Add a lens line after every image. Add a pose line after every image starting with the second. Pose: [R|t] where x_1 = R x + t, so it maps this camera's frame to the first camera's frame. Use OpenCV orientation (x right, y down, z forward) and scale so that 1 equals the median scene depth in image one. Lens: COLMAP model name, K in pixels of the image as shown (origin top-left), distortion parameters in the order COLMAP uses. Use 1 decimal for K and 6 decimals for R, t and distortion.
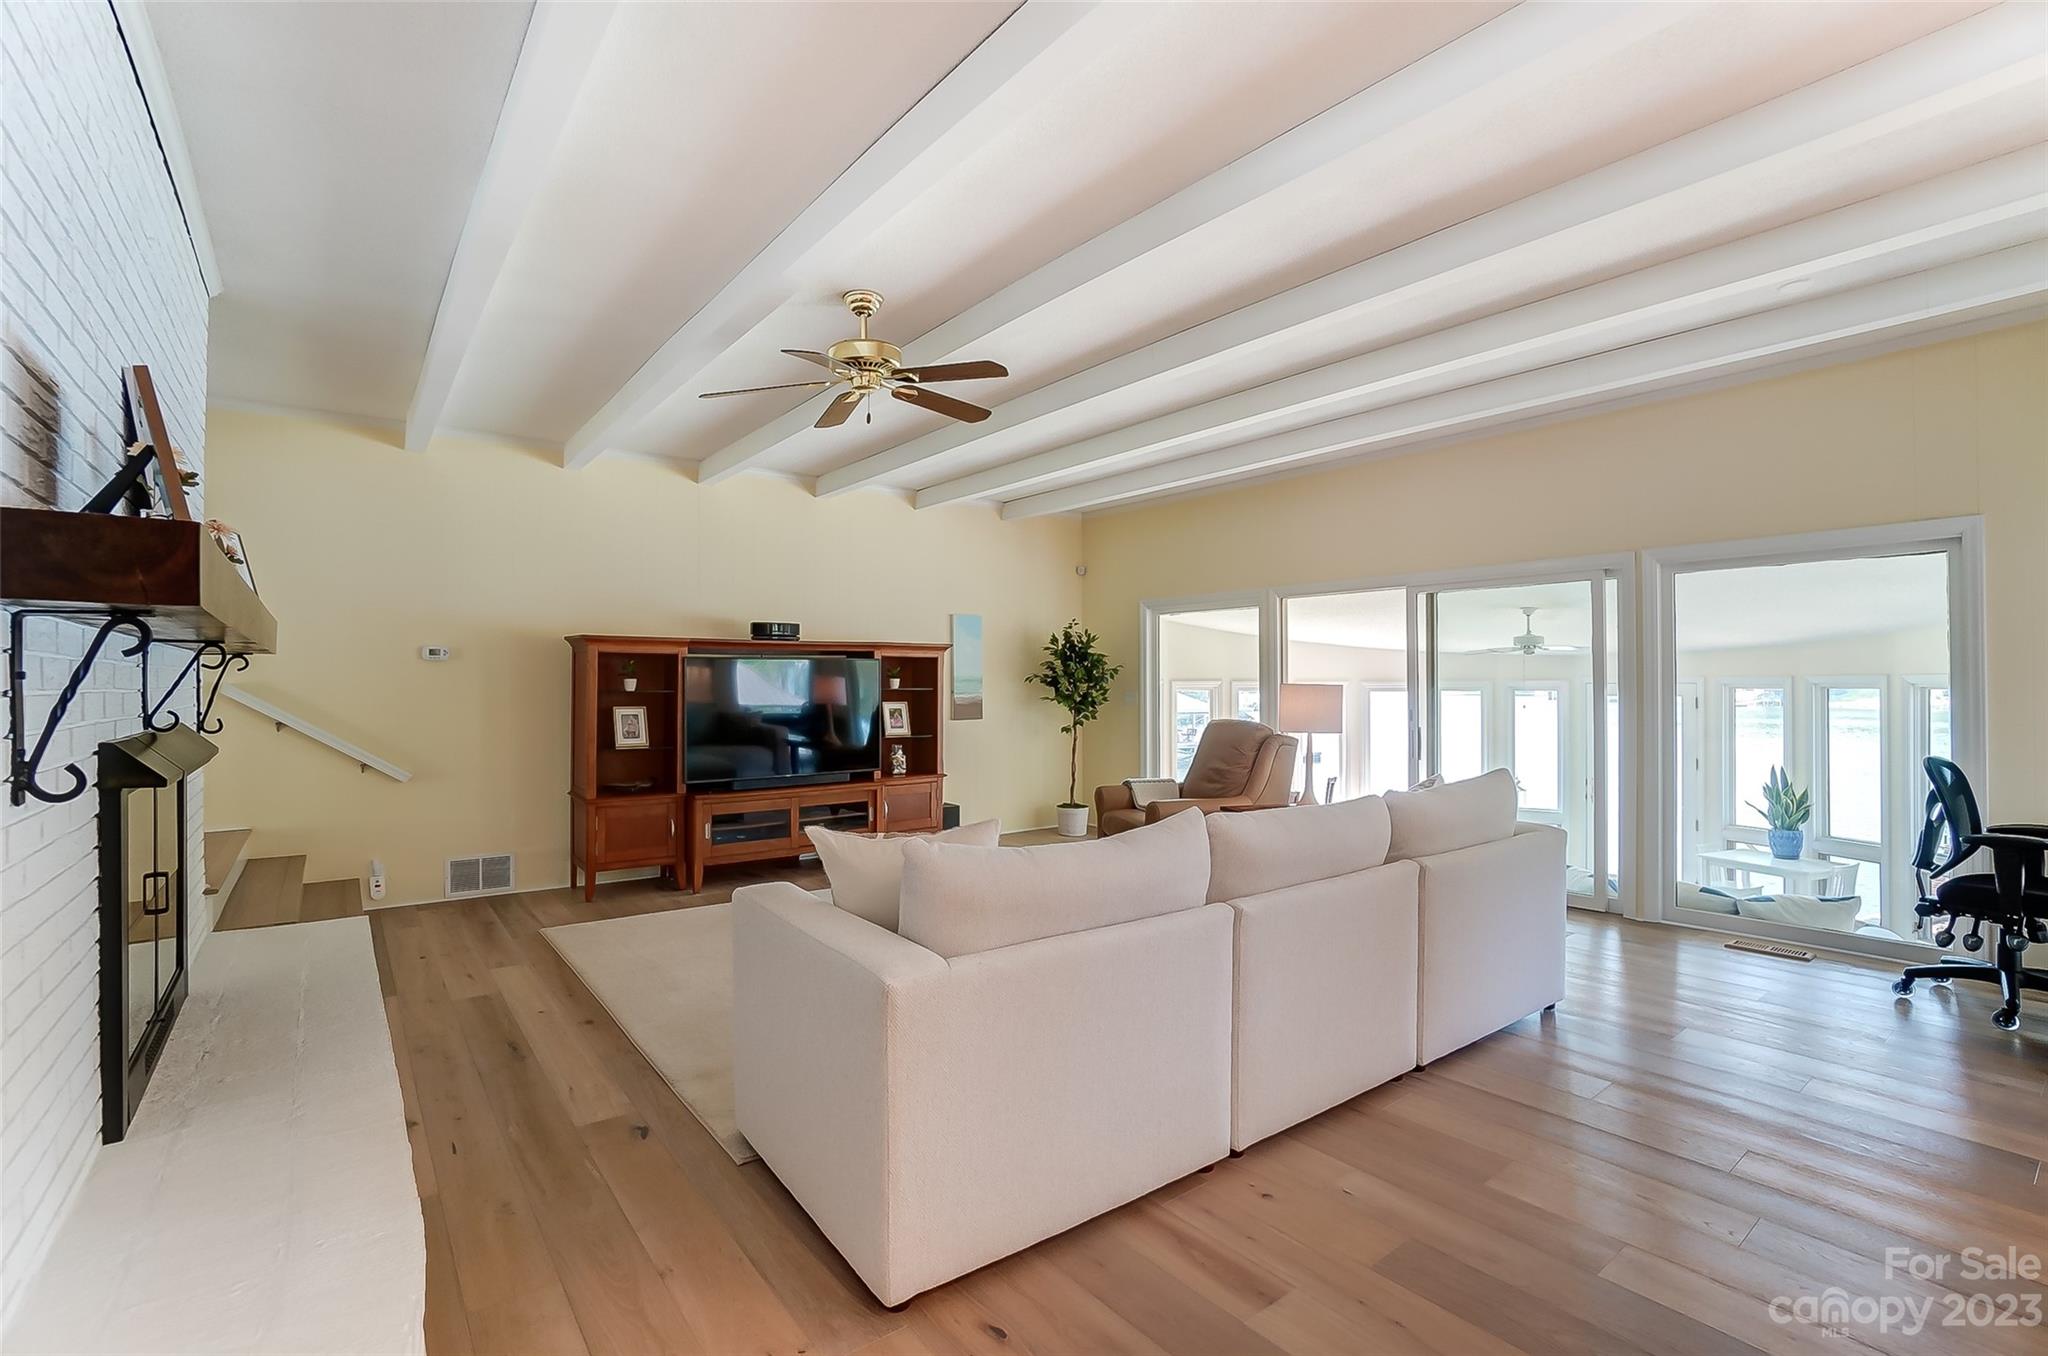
lens RADIAL K [[907.6, 0, 1024.0], [0, 907.6, 678.0], [0, 0, 1]] dist [-0.000379, 0.000010]
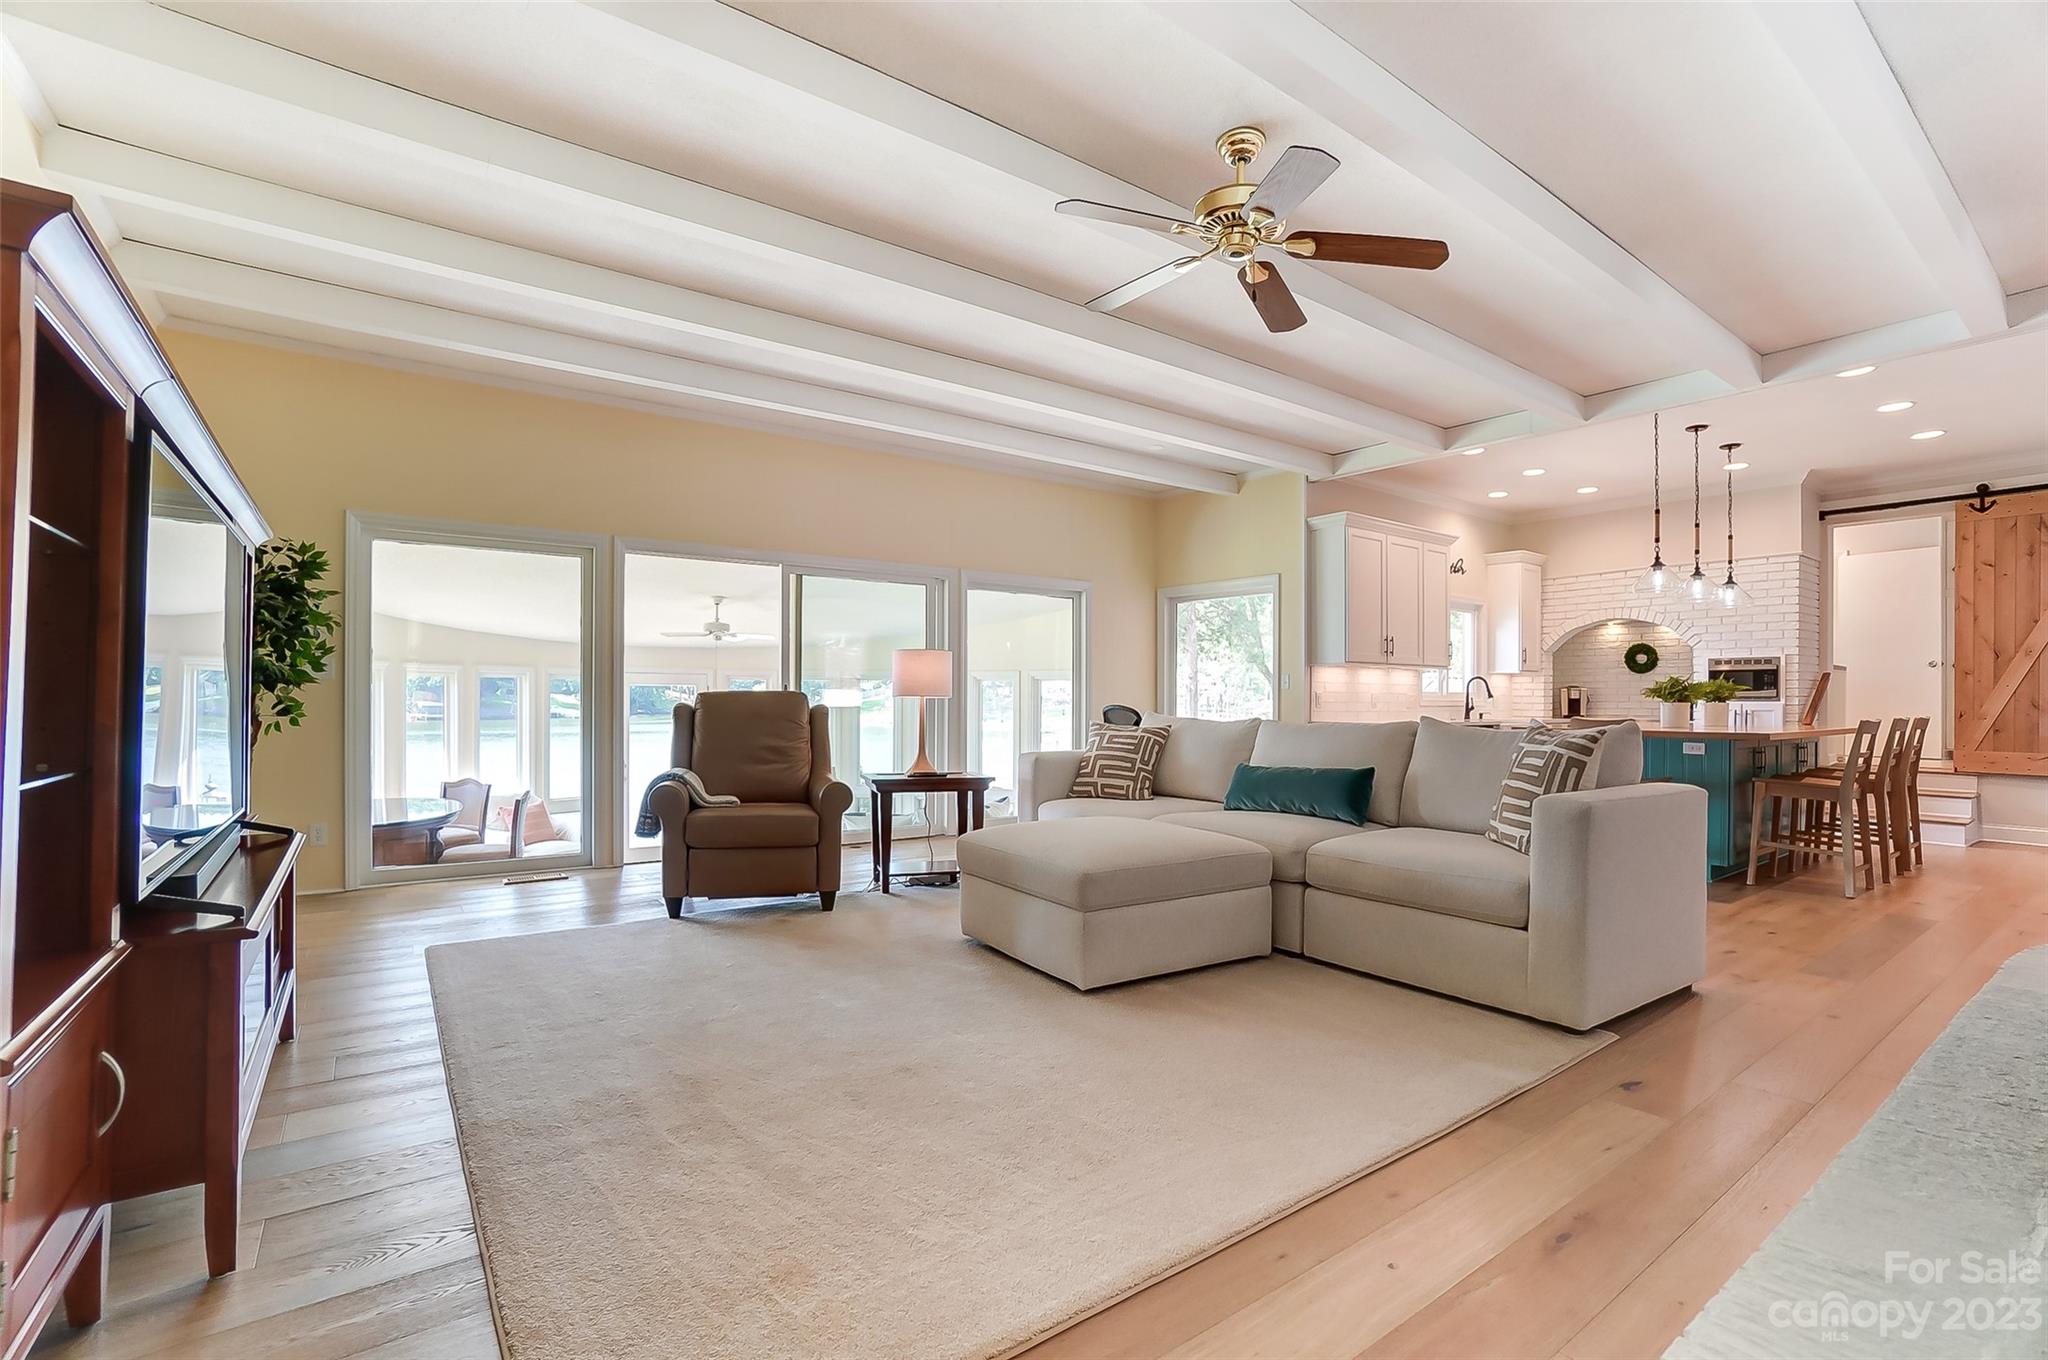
lens RADIAL K [[898.7, 0, 1025.2], [0, 898.7, 702.3], [0, 0, 1]] dist [-0.000638, -0.000067]
pose [[0.022445, -0.004453, 0.999738, -0.667574], [-0.002374, 0.999987, 0.004507, 0.055238], [-0.999745, -0.002475, 0.022434, 0.793690]]
